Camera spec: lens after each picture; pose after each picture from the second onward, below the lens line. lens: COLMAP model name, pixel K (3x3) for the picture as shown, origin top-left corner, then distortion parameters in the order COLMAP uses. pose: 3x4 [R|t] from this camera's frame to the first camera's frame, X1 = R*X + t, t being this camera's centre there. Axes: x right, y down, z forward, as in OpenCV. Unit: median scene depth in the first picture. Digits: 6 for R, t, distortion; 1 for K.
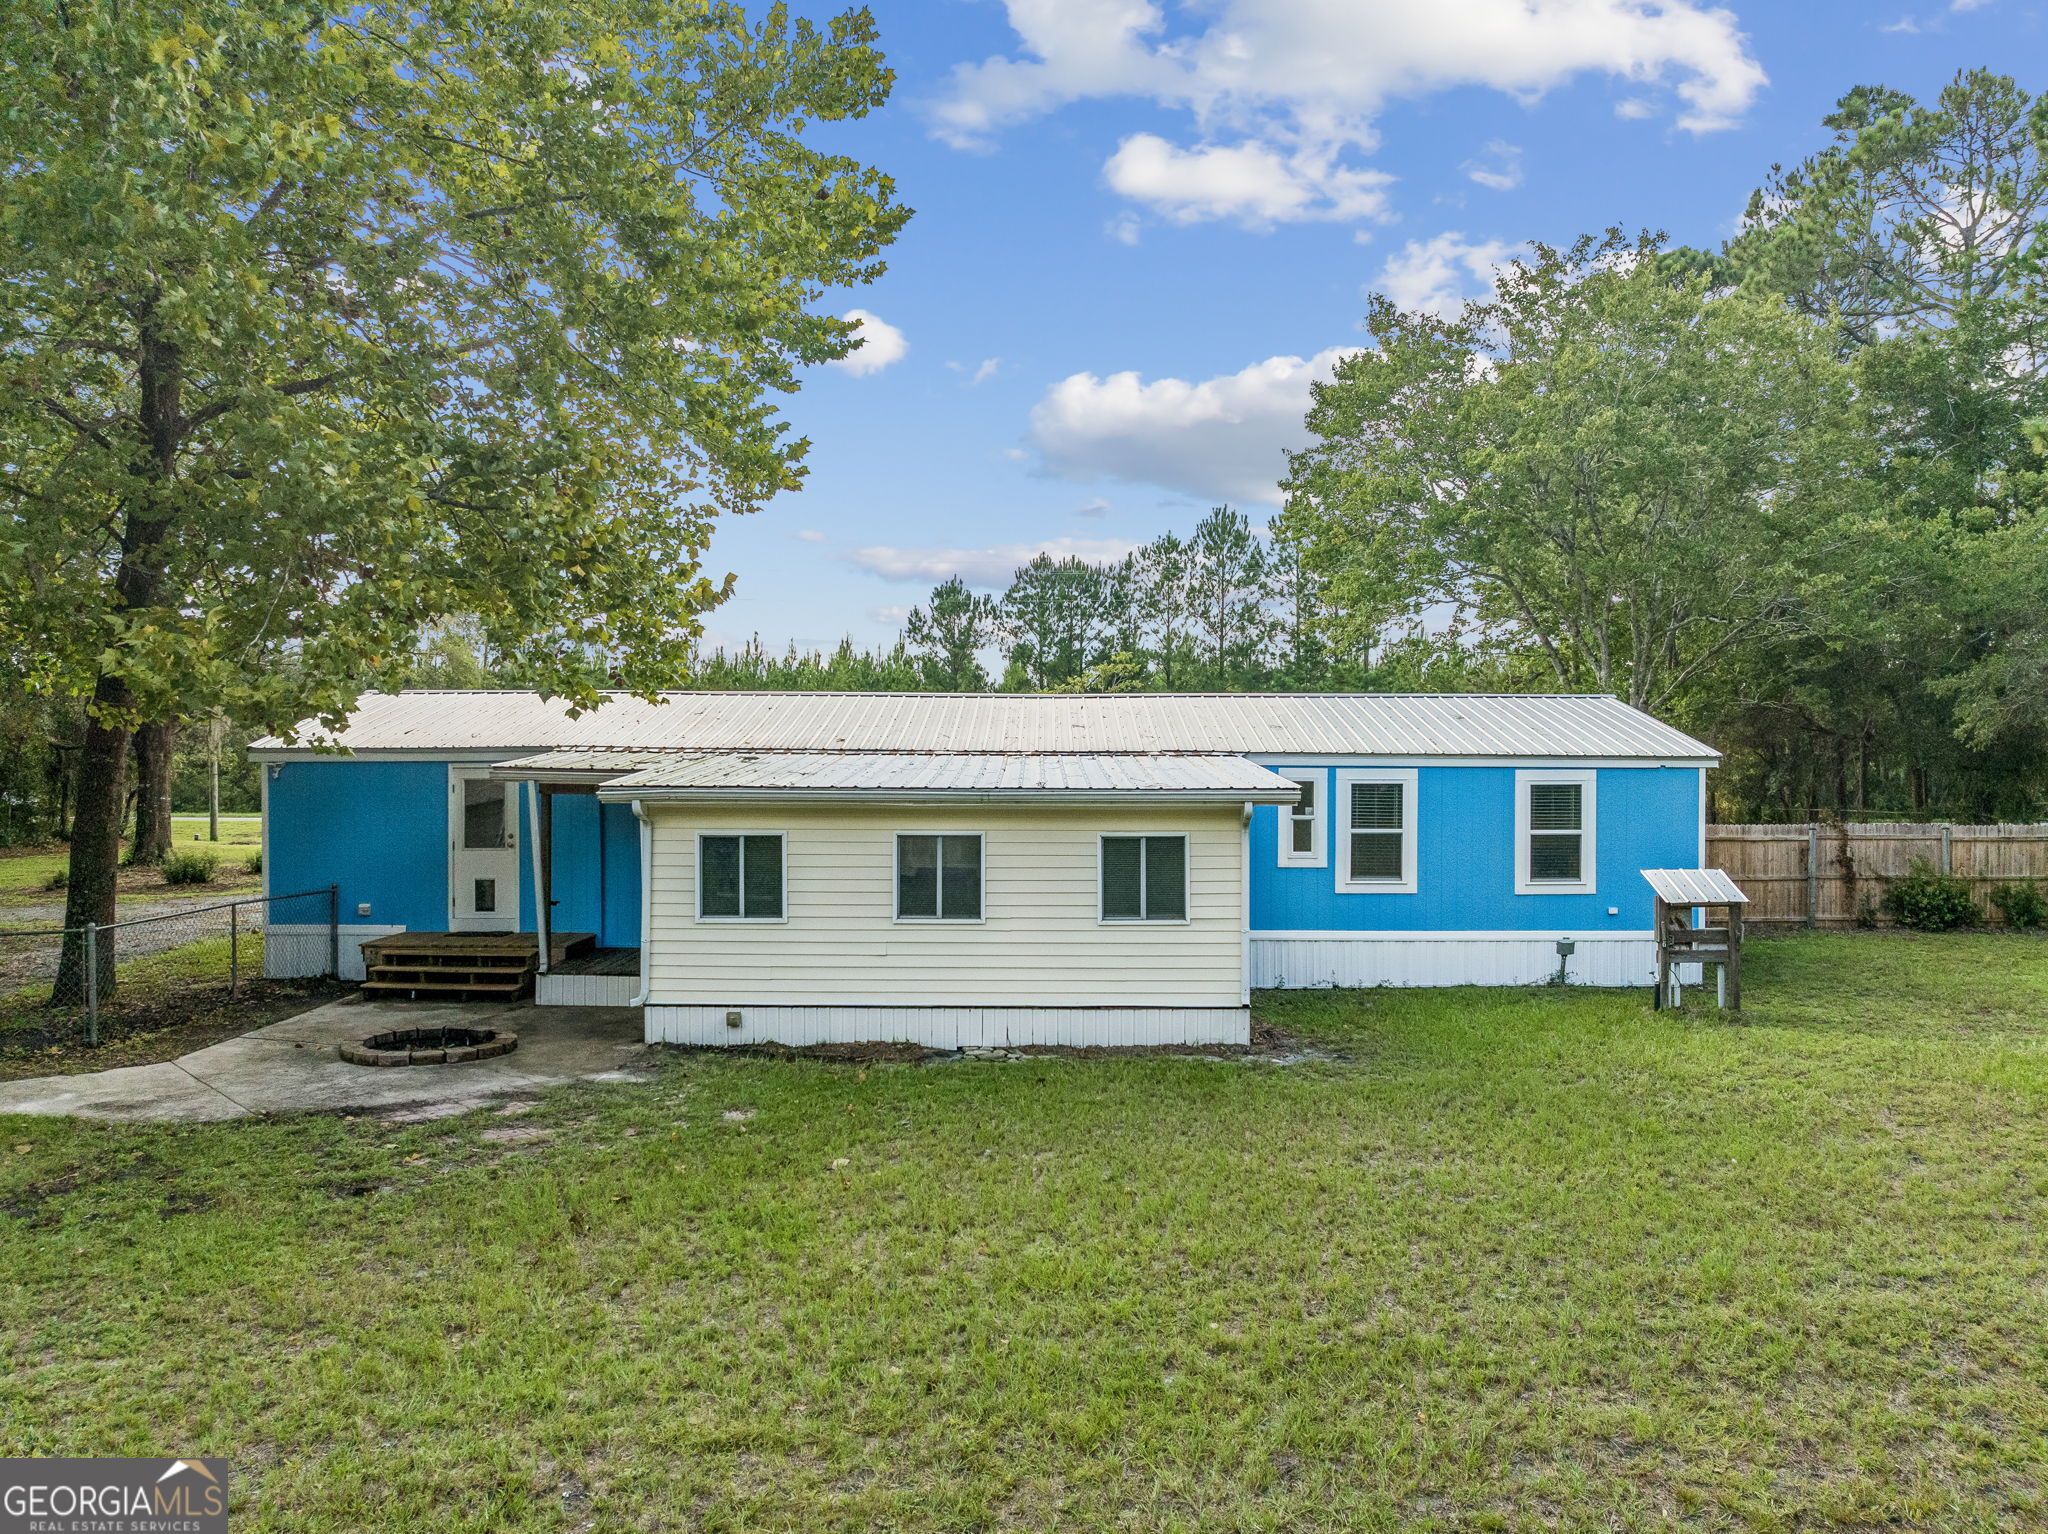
lens RADIAL K [[1430.3, 0, 1031.4], [0, 1430.3, 778.8], [0, 0, 1]] dist [-0.034835, -0.003547]
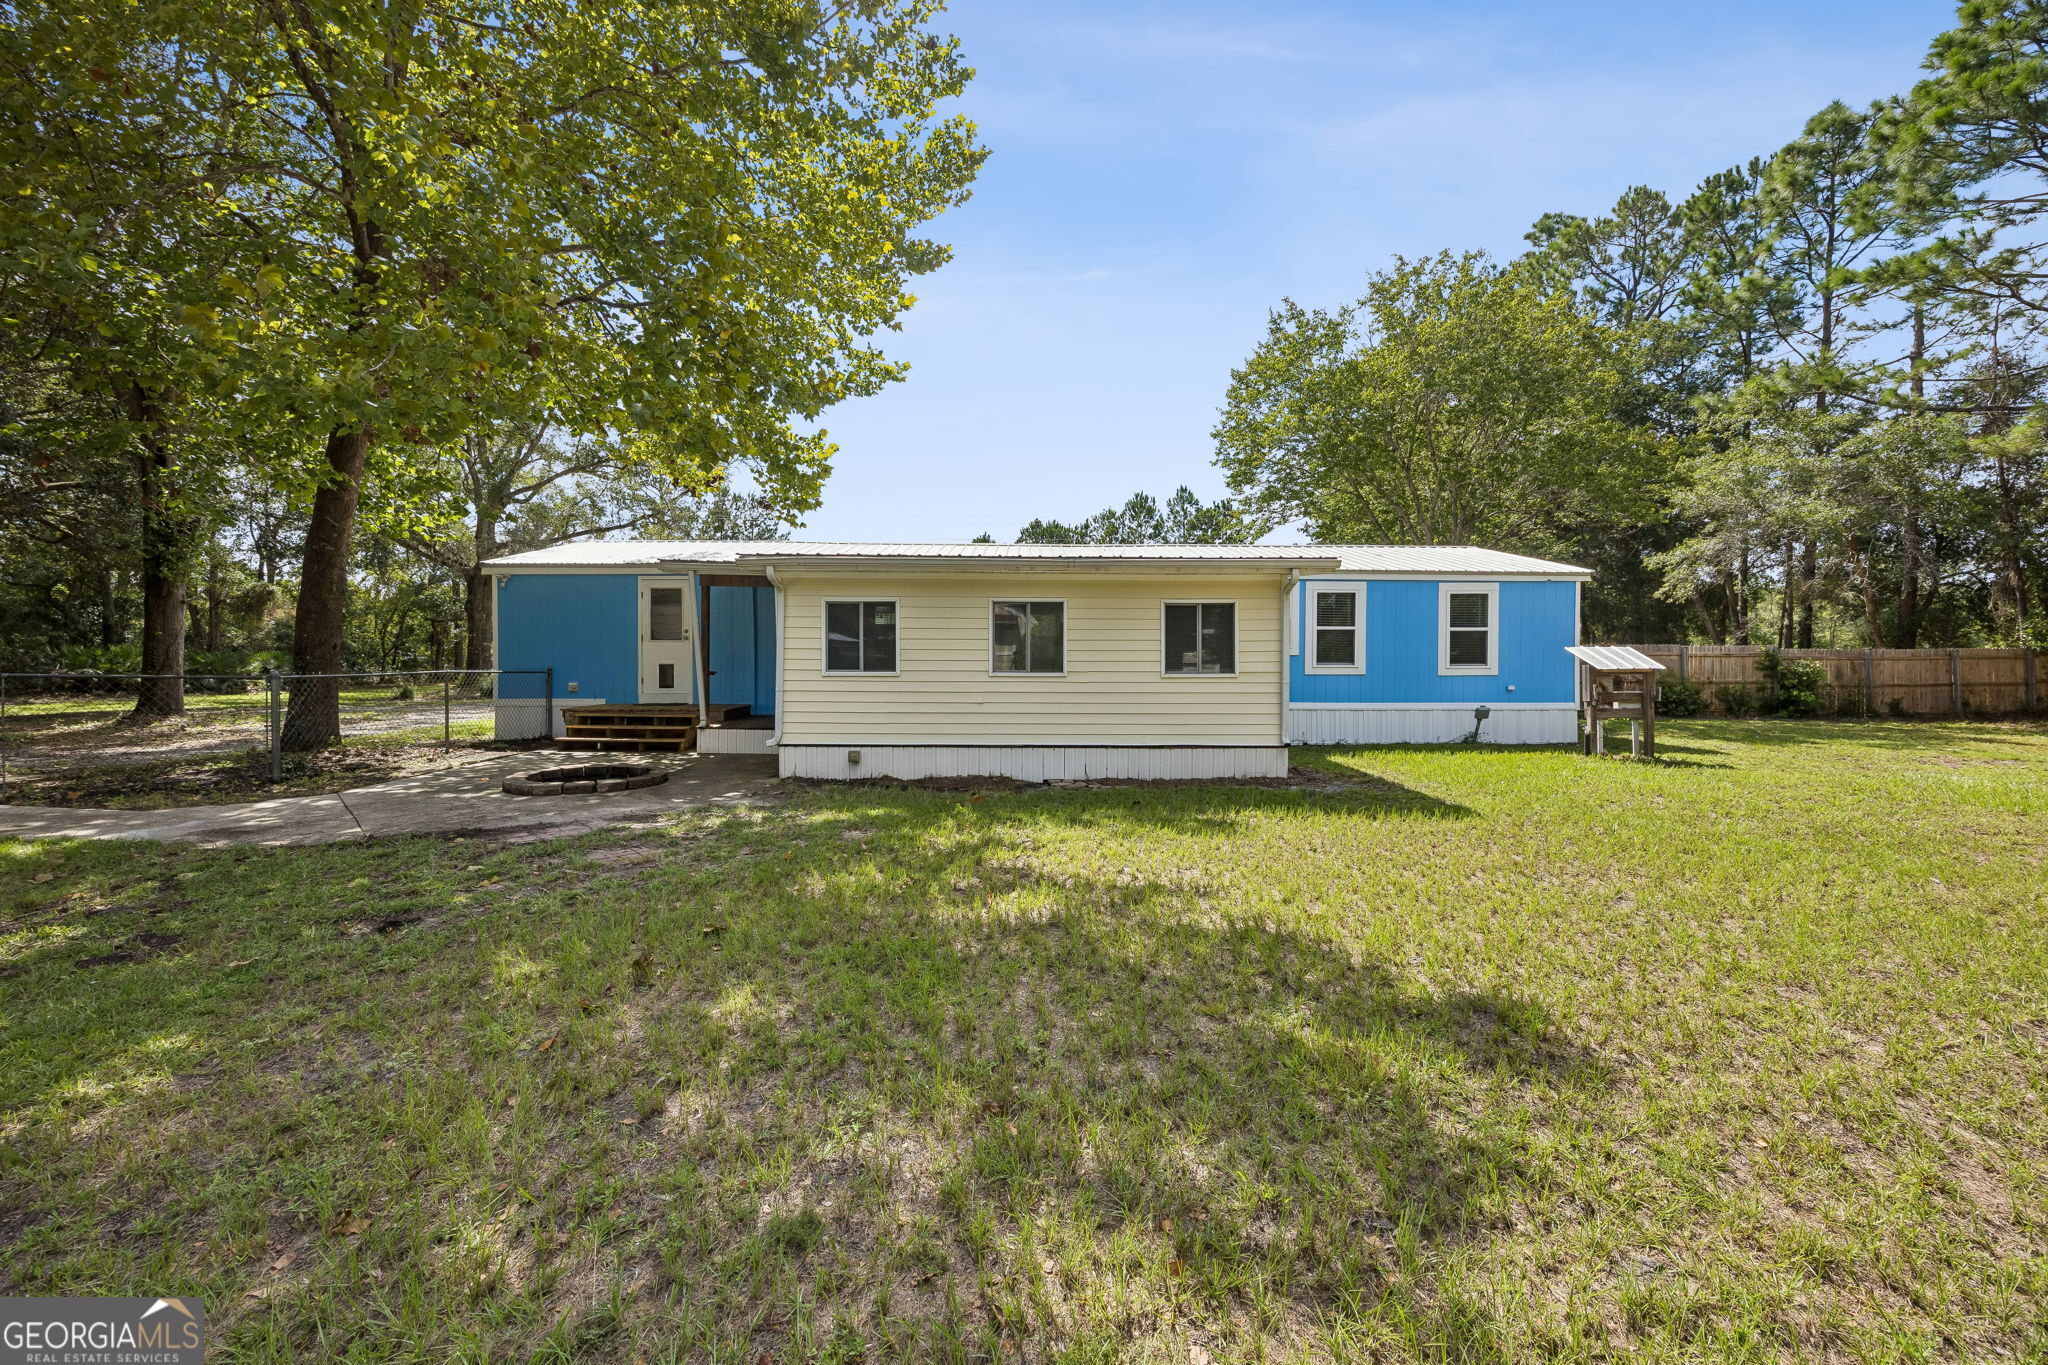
lens RADIAL K [[776.2, 0, 1030.3], [0, 776.2, 670.1], [0, 0, 1]] dist [-0.003931, -0.000866]
pose [[0.999894, 0.000713, 0.014537, -0.064477], [-0.000833, 0.999965, 0.008284, 0.080966], [-0.014531, -0.008295, 0.999860, 0.316135]]
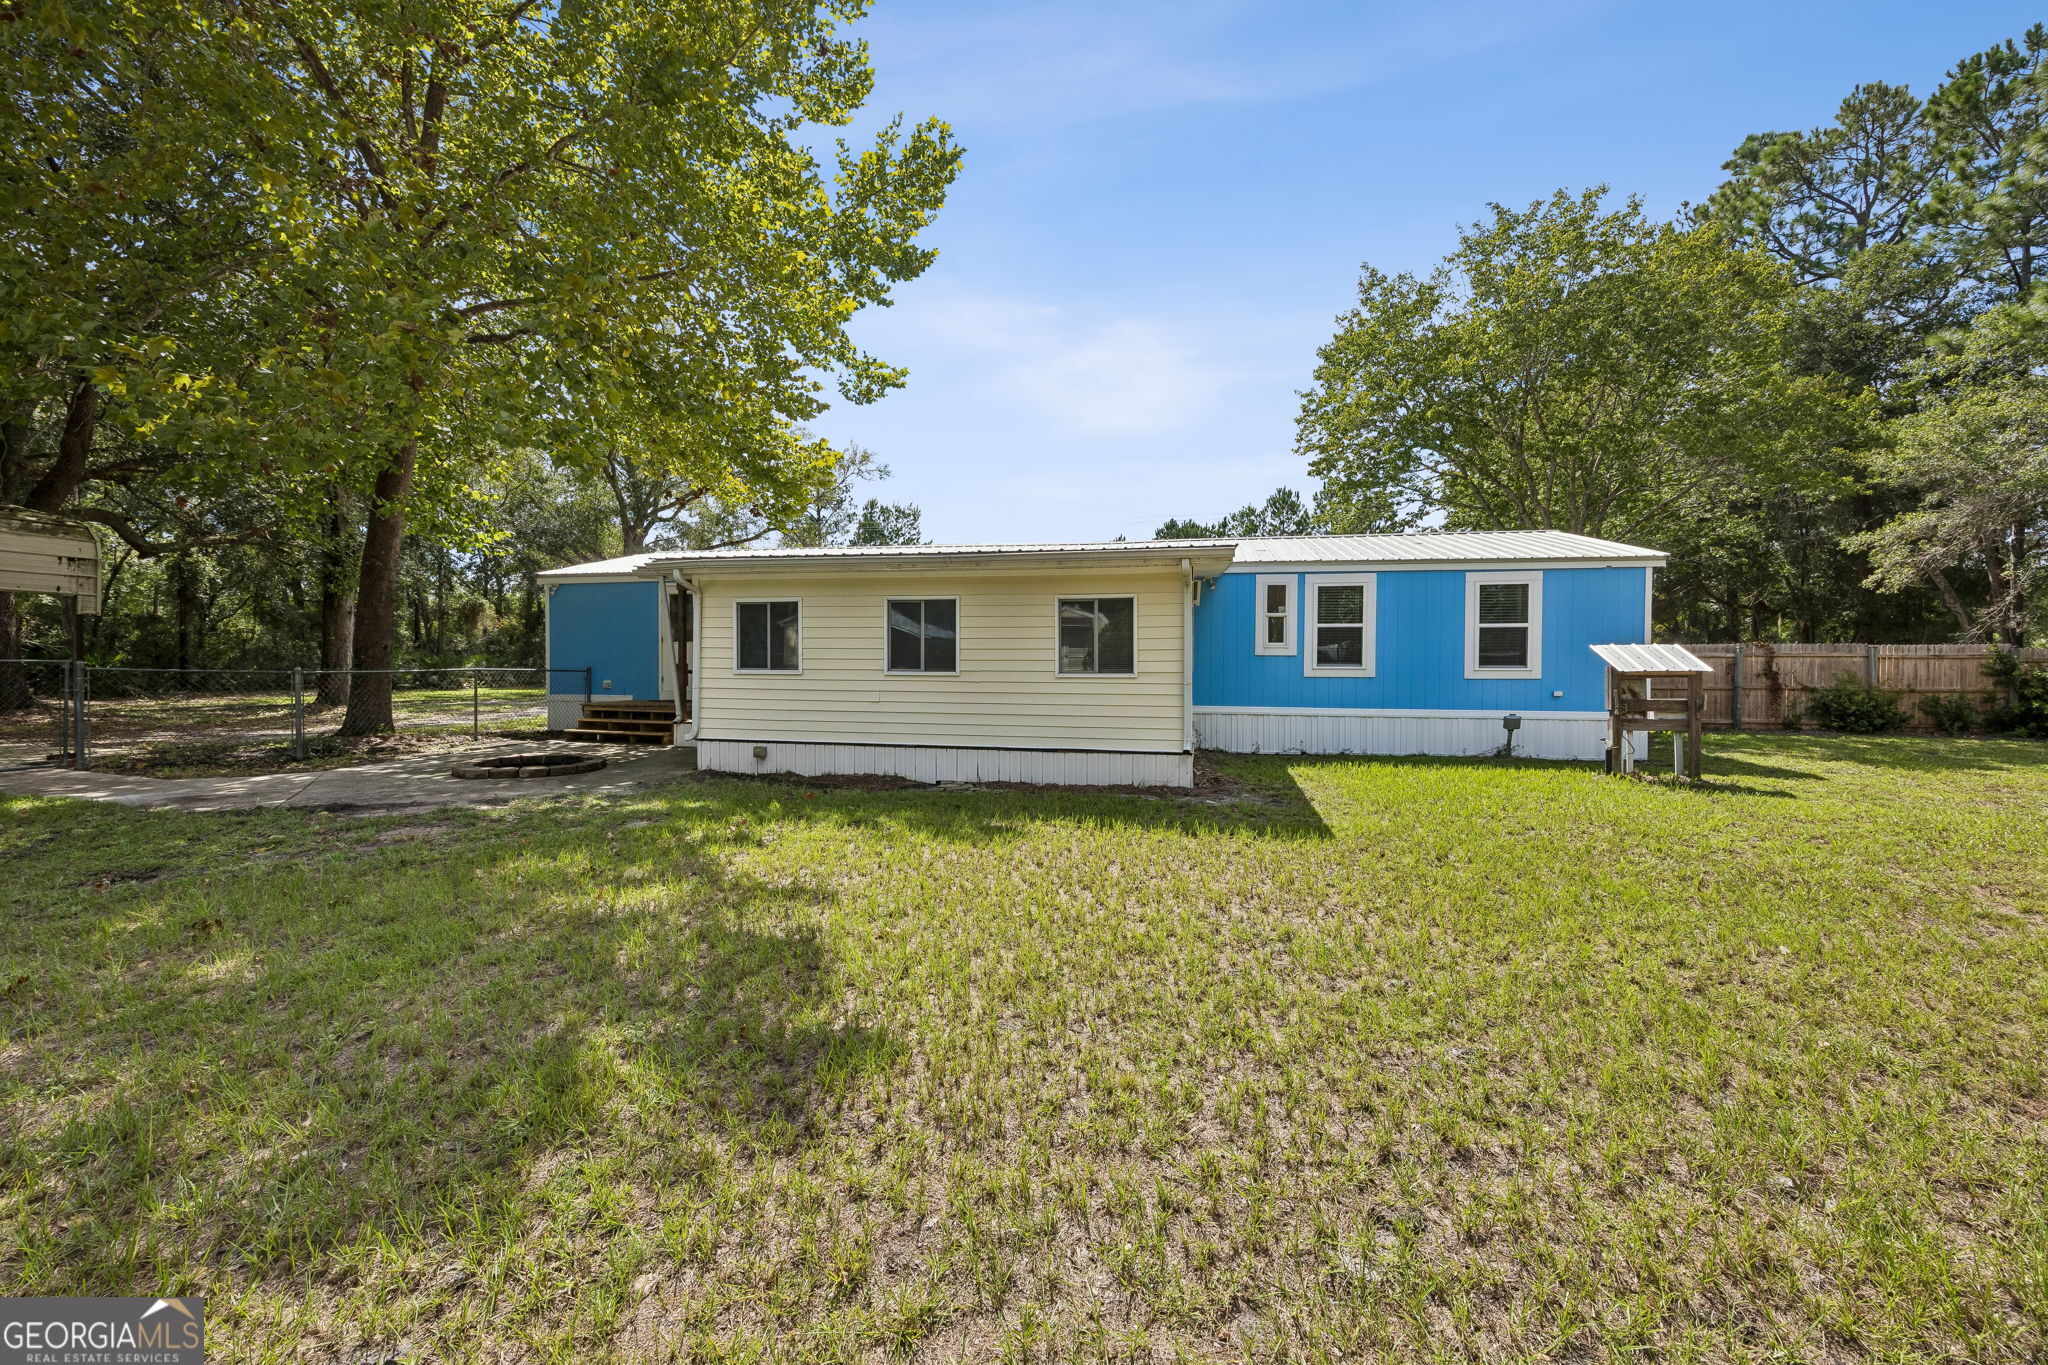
lens RADIAL K [[776.2, 0, 1030.0], [0, 776.2, 673.1], [0, 0, 1]] dist [-0.003931, -0.000866]
pose [[0.980195, 0.005129, -0.197967, 0.132931], [-0.003736, 0.999966, 0.007413, 0.084199], [0.197998, -0.006526, 0.980181, 0.350571]]
